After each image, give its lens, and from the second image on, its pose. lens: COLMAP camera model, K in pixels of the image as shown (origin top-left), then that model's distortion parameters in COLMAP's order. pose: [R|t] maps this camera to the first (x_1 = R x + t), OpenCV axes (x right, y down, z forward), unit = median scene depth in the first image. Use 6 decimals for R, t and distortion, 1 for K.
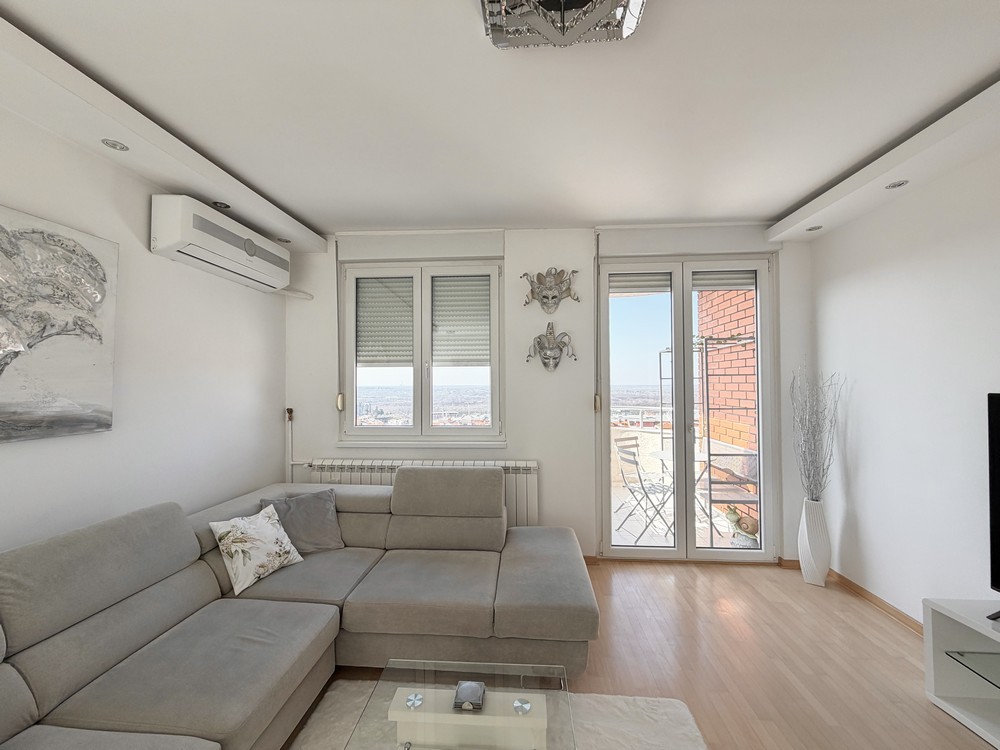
lens RADIAL K [[395.3, 0, 502.0], [0, 395.3, 379.2], [0, 0, 1]] dist [-0.002414, 0.000321]
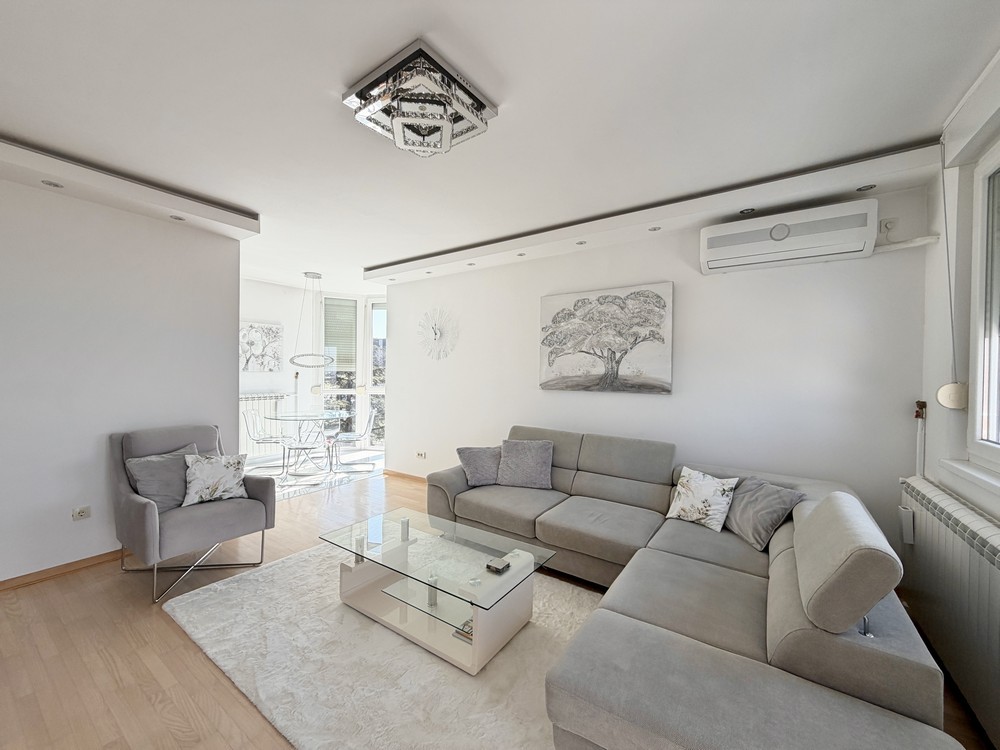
lens RADIAL K [[395.3, 0, 493.7], [0, 395.3, 375.8], [0, 0, 1]] dist [-0.002414, 0.000321]
pose [[-0.495419, 0.006313, -0.868631, 0.906237], [0.000645, 0.999976, 0.006900, 0.041822], [0.868654, 0.002859, -0.495411, 1.269472]]
